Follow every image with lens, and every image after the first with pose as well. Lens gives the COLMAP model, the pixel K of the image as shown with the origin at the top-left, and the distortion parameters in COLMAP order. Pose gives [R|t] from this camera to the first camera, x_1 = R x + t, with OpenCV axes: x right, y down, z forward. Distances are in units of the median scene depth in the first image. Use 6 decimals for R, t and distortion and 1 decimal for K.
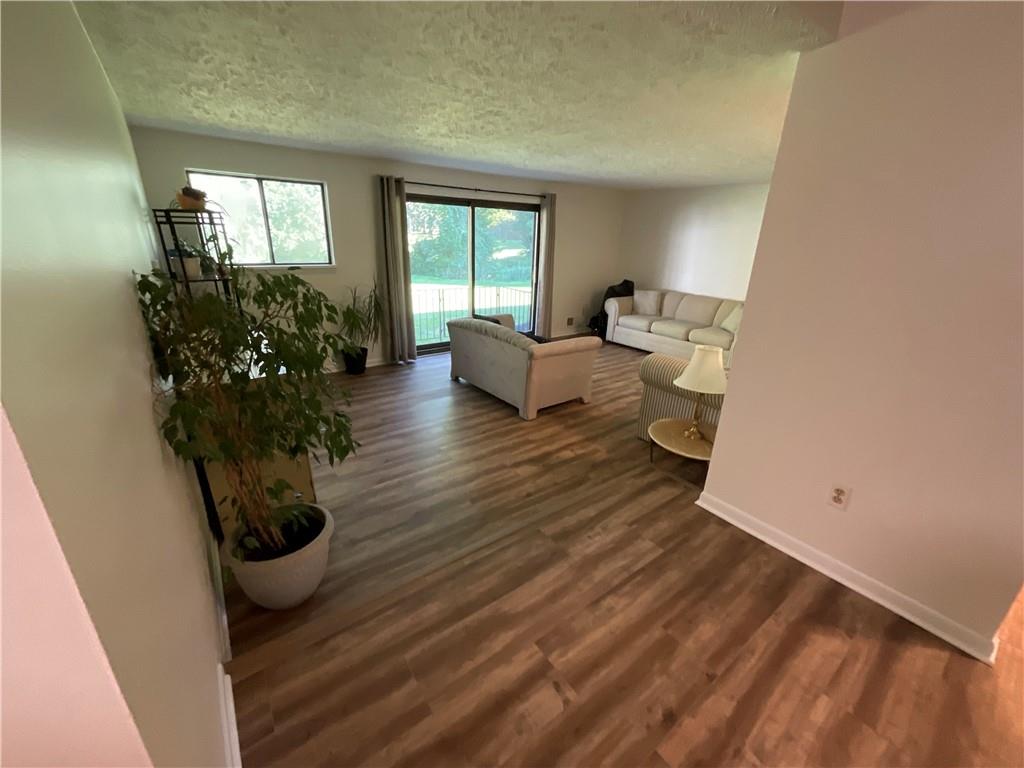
lens RADIAL K [[414.6, 0, 512.0], [0, 414.6, 384.0], [0, 0, 1]] dist [-0.013959, 0.008971]
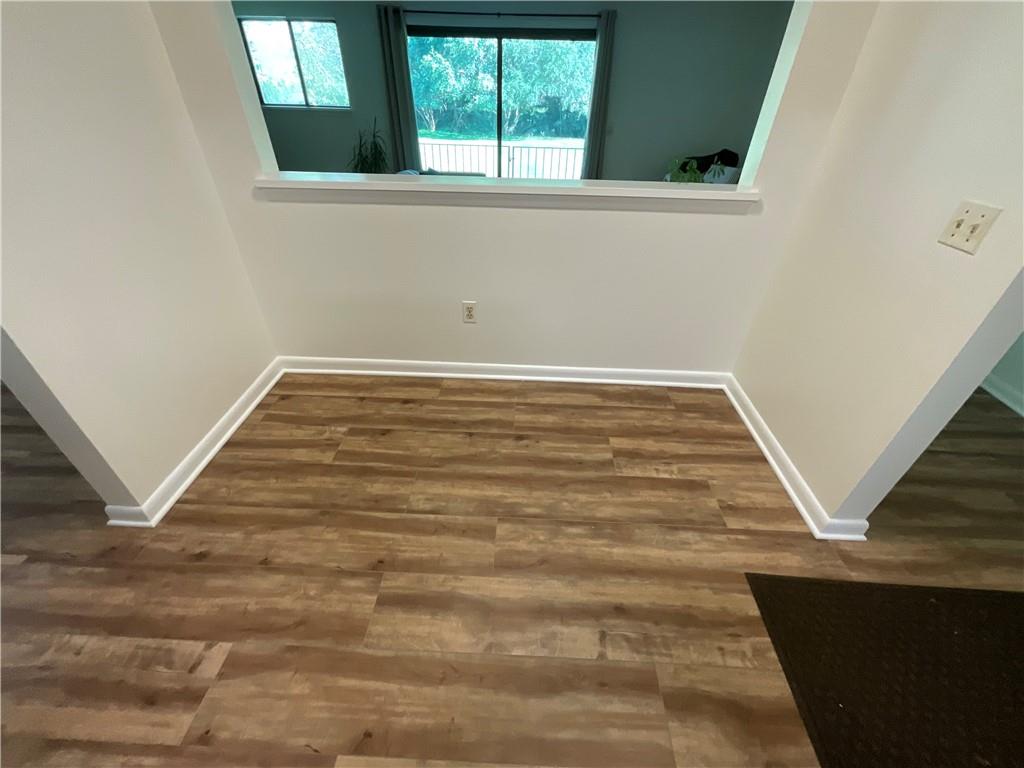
lens RADIAL K [[414.3, 0, 512.0], [0, 414.3, 384.0], [0, 0, 1]] dist [0.000375, 0.000318]
pose [[0.777700, 0.357349, -0.517190, 0.736161], [-0.209600, 0.923040, 0.322592, -0.050029], [0.592664, -0.142476, 0.792748, 0.253695]]
